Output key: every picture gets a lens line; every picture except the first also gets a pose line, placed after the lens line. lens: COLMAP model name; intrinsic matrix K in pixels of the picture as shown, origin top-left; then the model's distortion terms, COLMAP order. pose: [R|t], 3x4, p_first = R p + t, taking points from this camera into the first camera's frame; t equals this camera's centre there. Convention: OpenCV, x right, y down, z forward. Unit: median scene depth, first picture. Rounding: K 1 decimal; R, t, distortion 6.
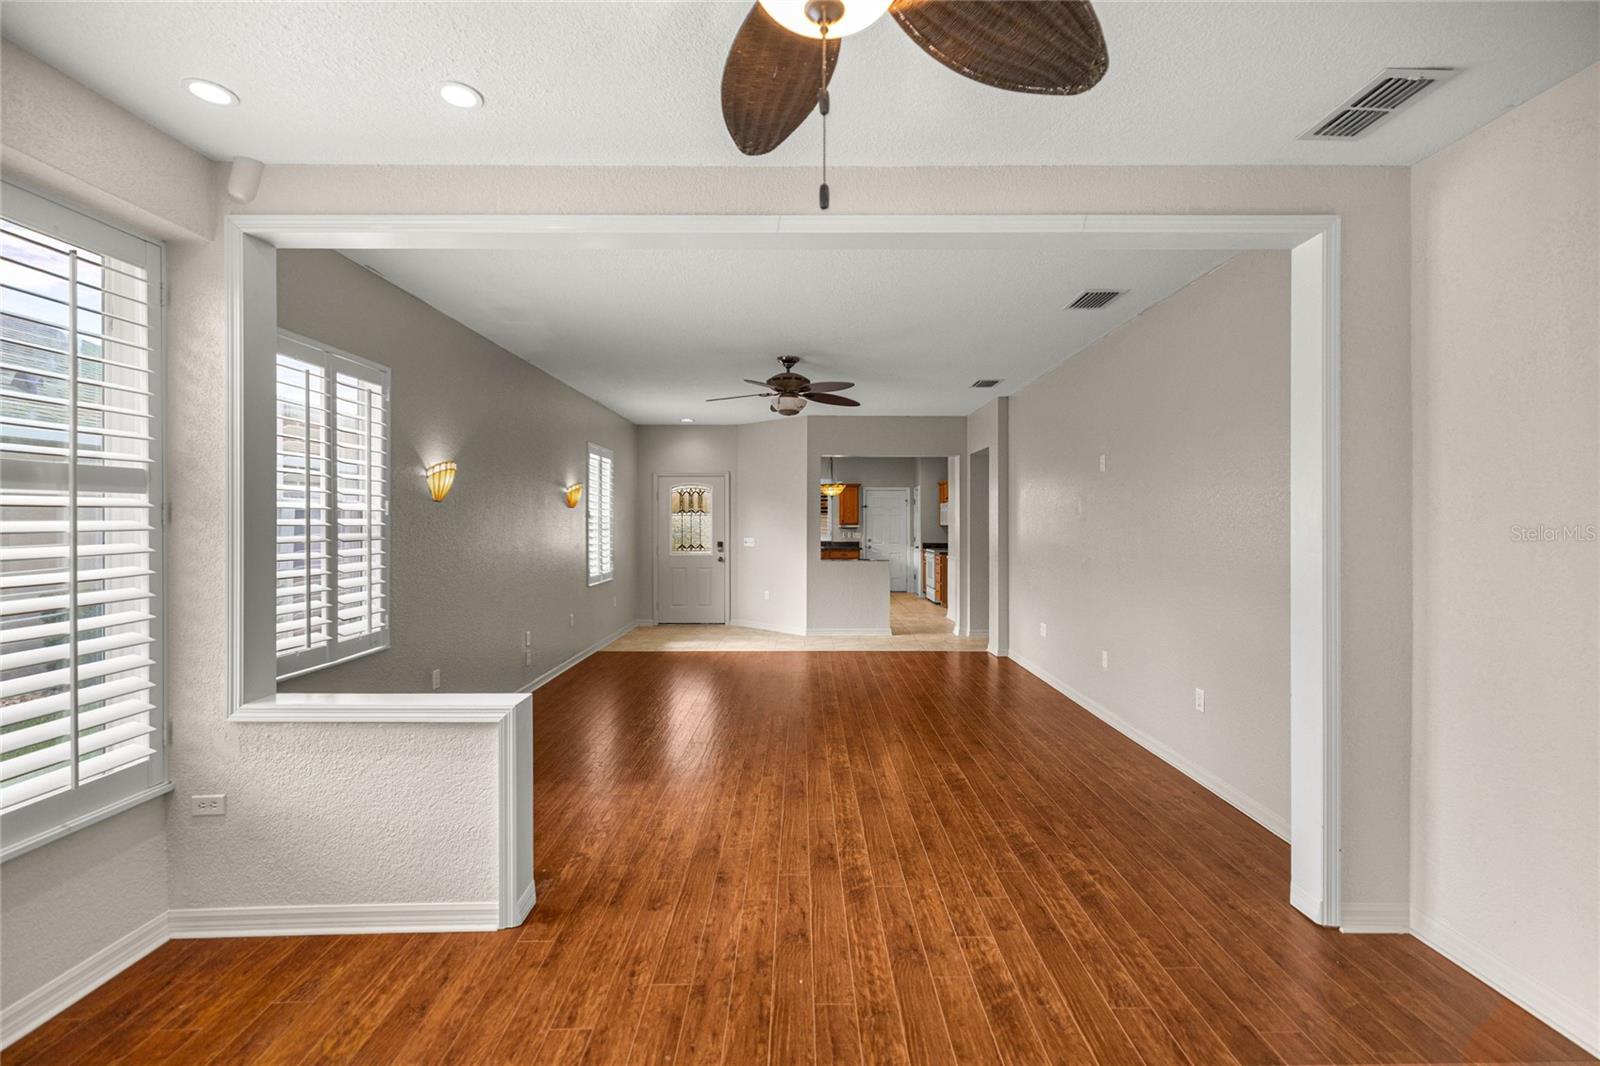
lens RADIAL K [[679.4, 0, 802.4], [0, 679.4, 520.8], [0, 0, 1]] dist [0.002148, -0.001013]
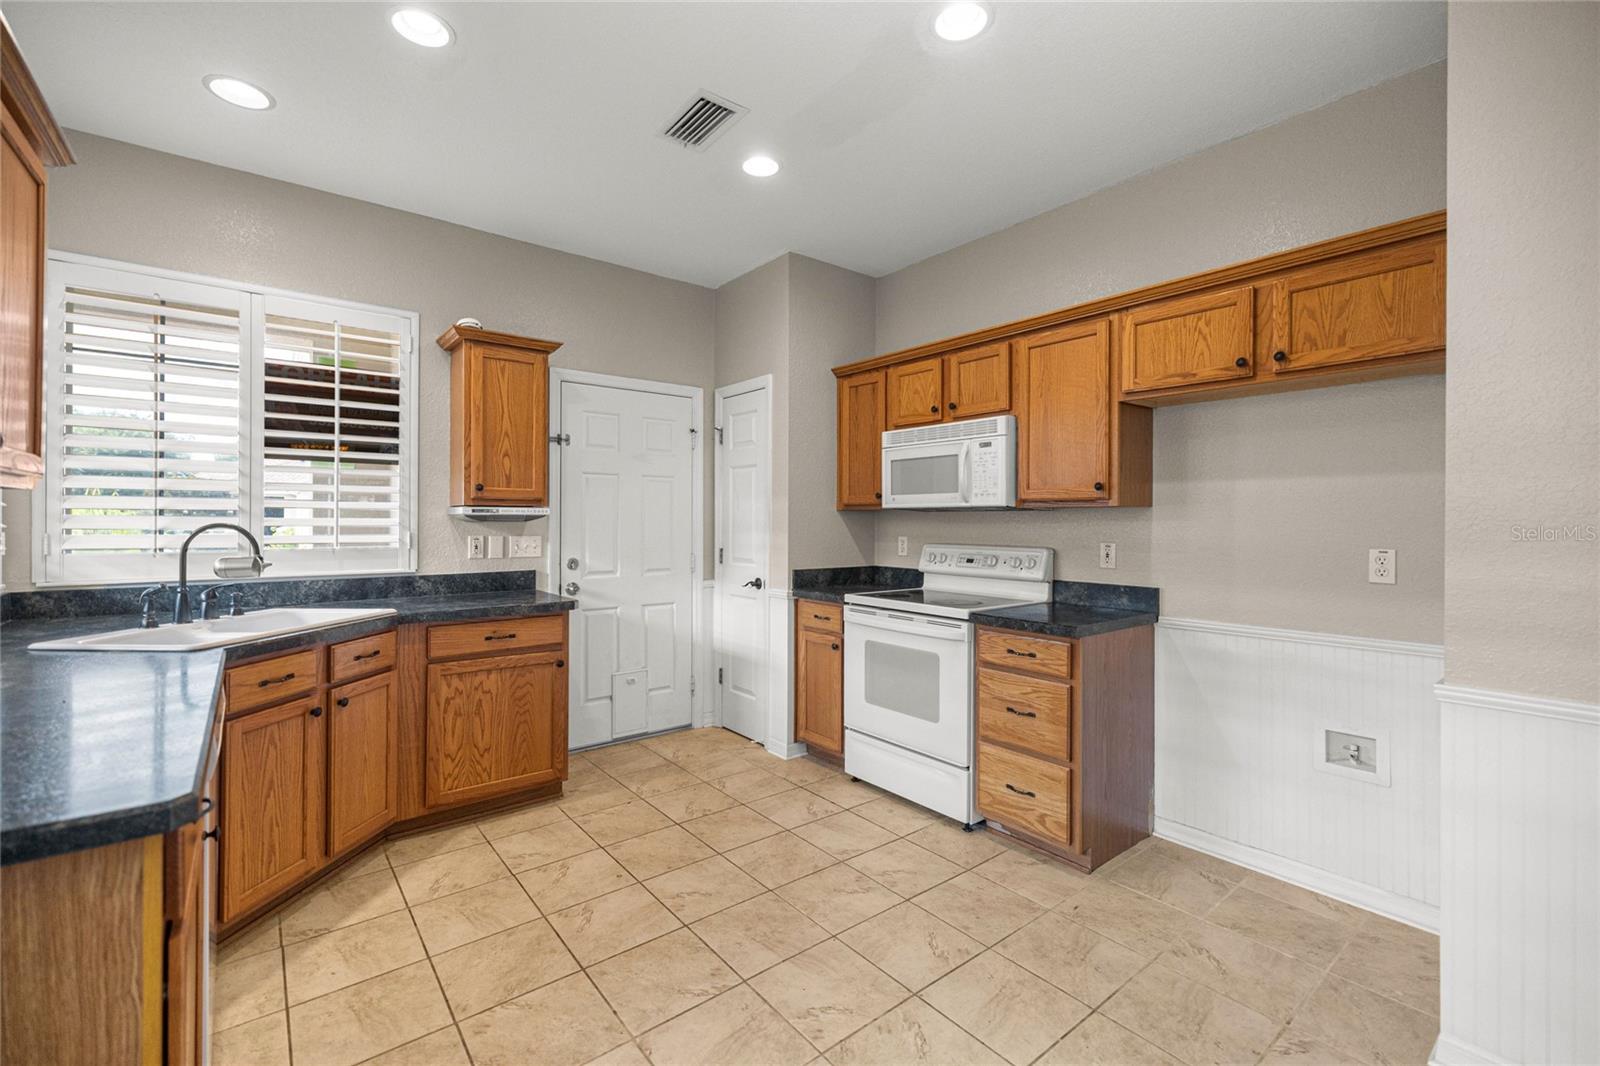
lens RADIAL K [[679.4, 0, 798.8], [0, 679.4, 525.1], [0, 0, 1]] dist [0.002148, -0.001013]
pose [[0.777658, -0.001435, 0.628686, -0.008930], [-0.004709, 0.999956, 0.008108, 0.039976], [-0.628670, -0.009266, 0.777617, 2.769994]]
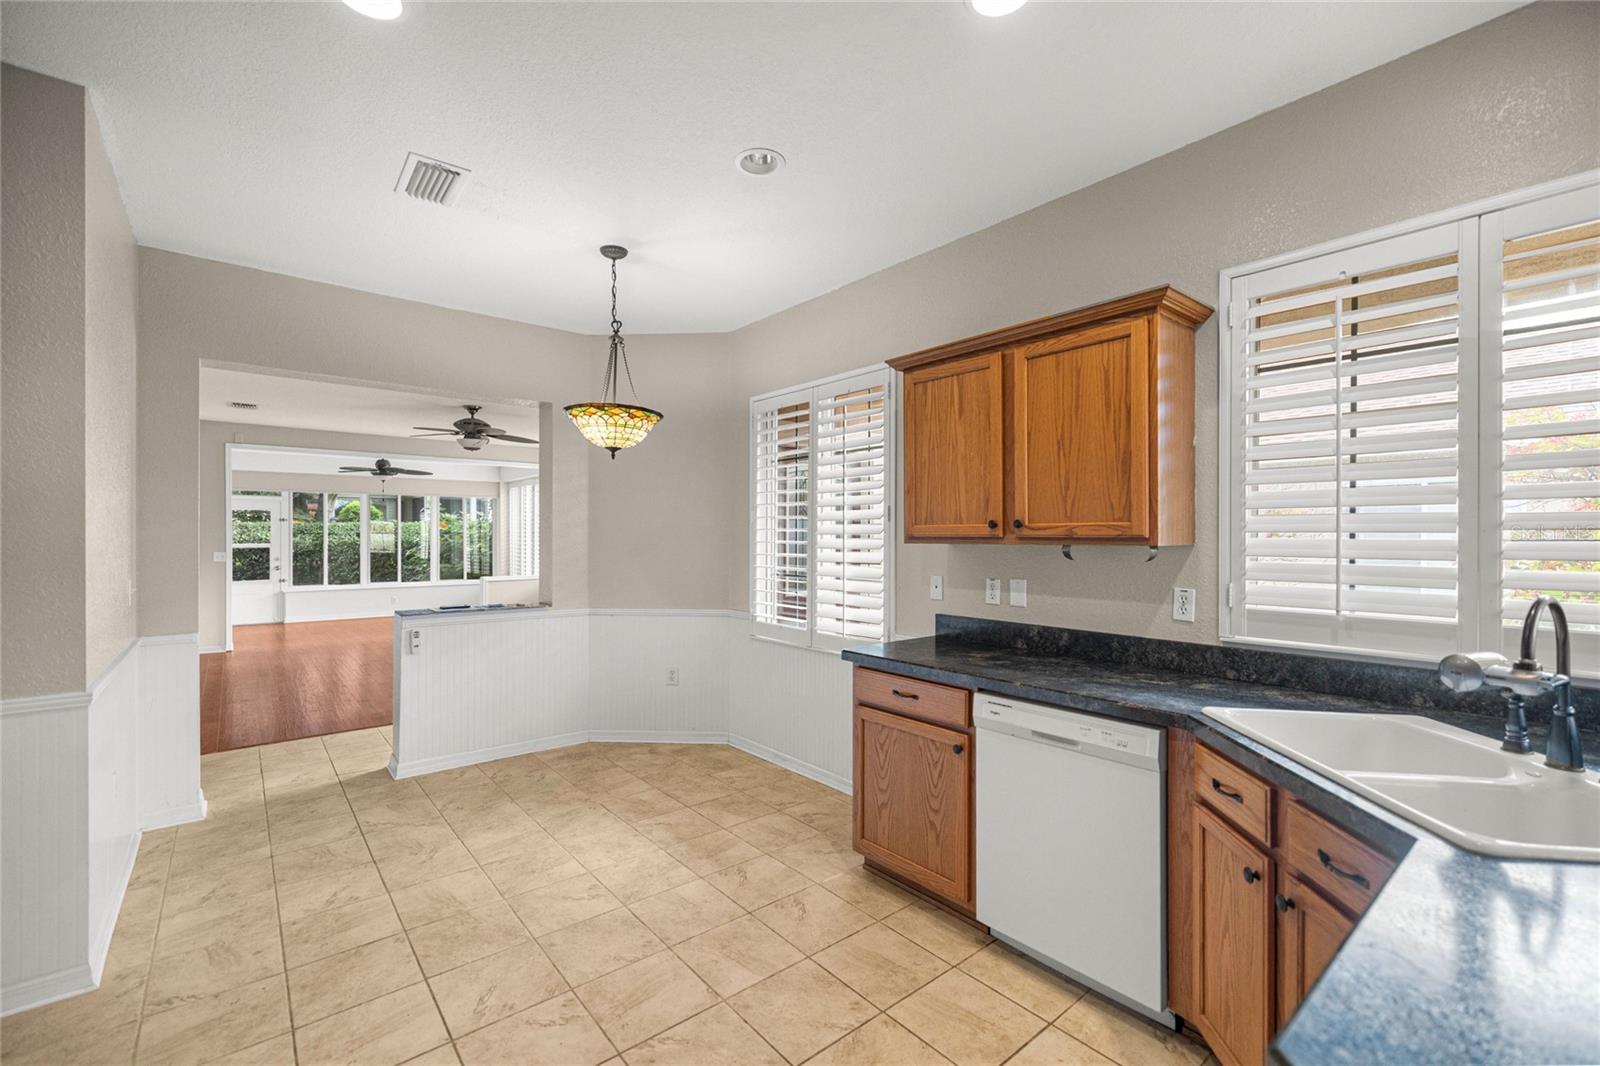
lens RADIAL K [[679.4, 0, 784.8], [0, 679.4, 541.0], [0, 0, 1]] dist [0.002148, -0.001013]
pose [[-0.776808, 0.002825, -0.629731, 0.514489], [-0.000921, 0.999984, 0.005622, 0.015499], [0.629737, 0.004947, -0.776793, 3.676947]]
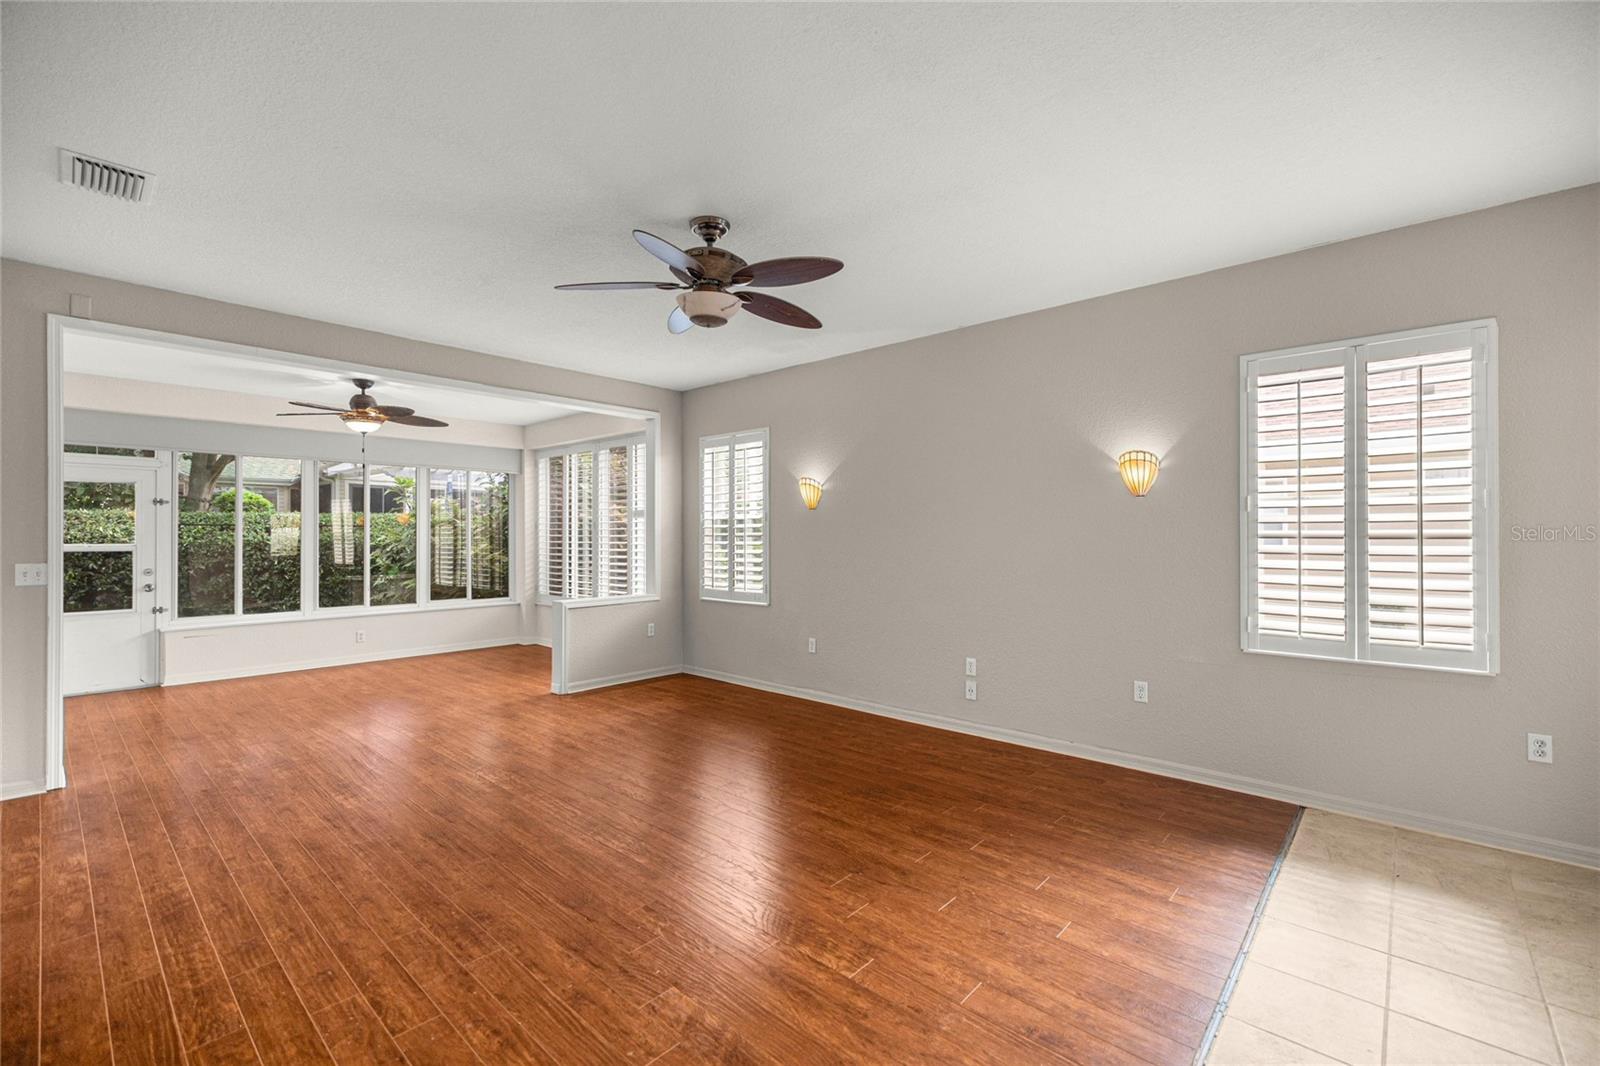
lens RADIAL K [[679.4, 0, 797.0], [0, 679.4, 535.5], [0, 0, 1]] dist [0.002148, -0.001013]
pose [[-0.671288, -0.000286, -0.741196, 0.534772], [0.000326, 1.000000, -0.000681, 0.027244], [0.741196, -0.000699, -0.671288, 2.216893]]
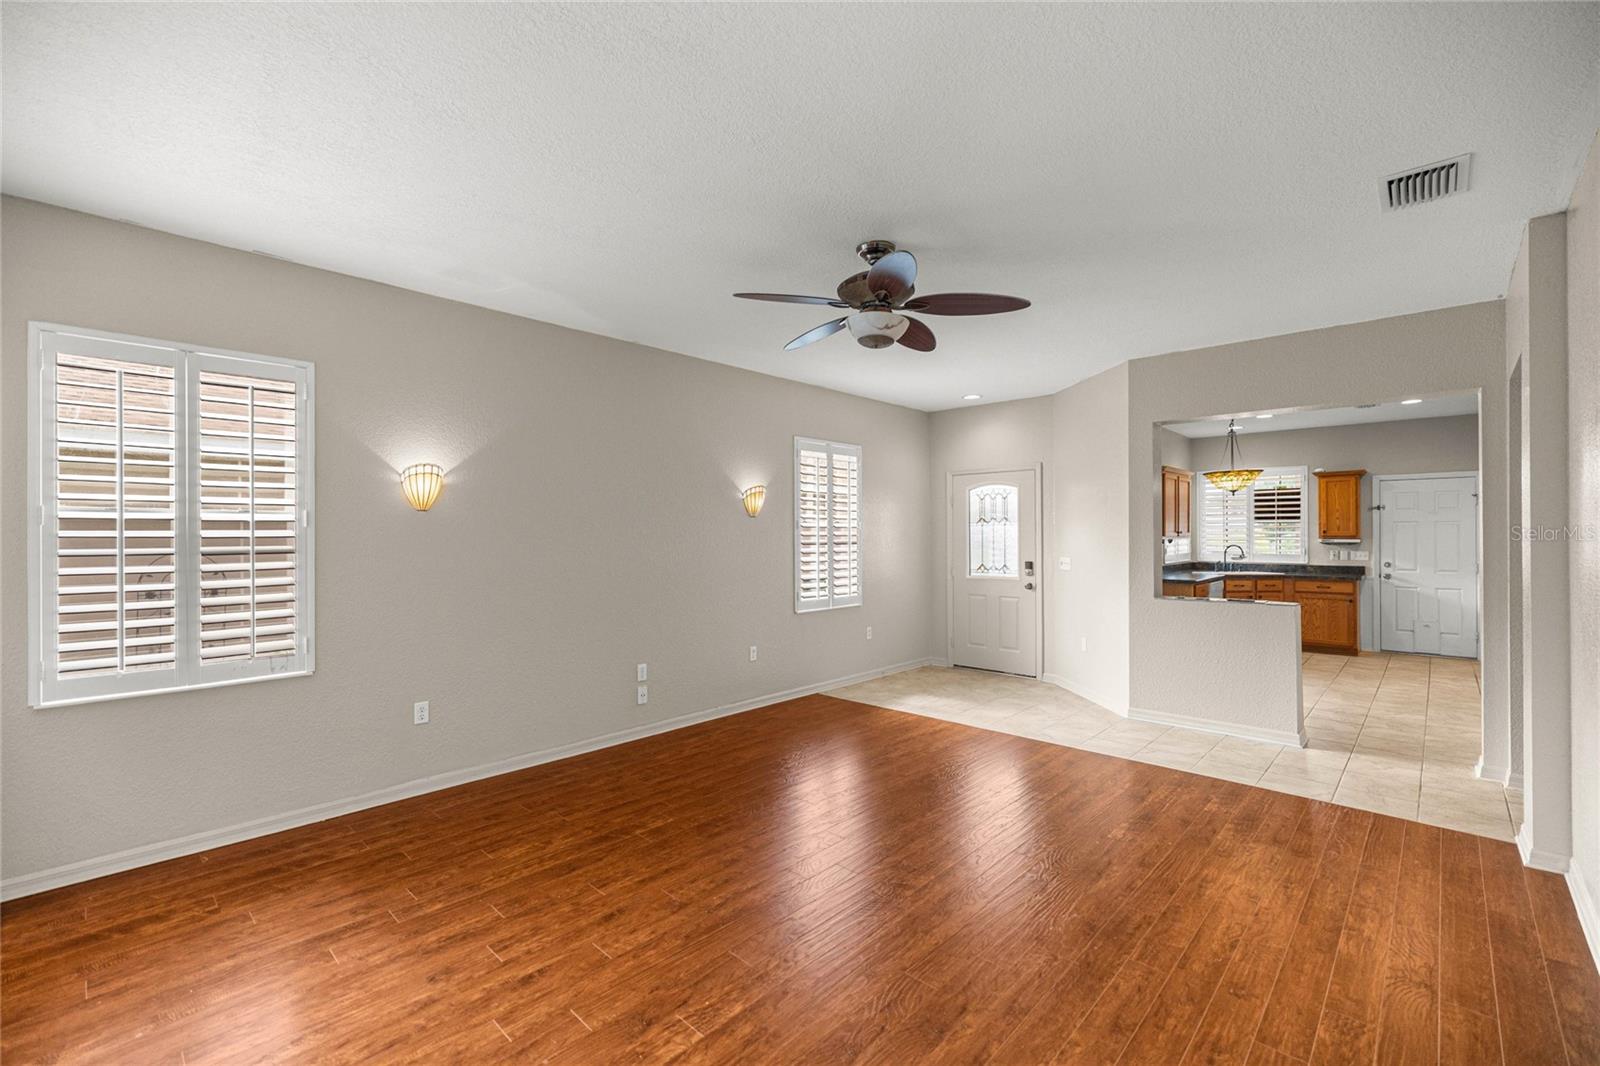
lens RADIAL K [[679.4, 0, 800.5], [0, 679.4, 534.2], [0, 0, 1]] dist [0.002148, -0.001013]
pose [[0.727467, -0.003111, -0.686136, 0.505135], [0.003389, 0.999994, -0.000941, 0.005062], [0.686134, -0.001641, 0.727473, 0.838197]]
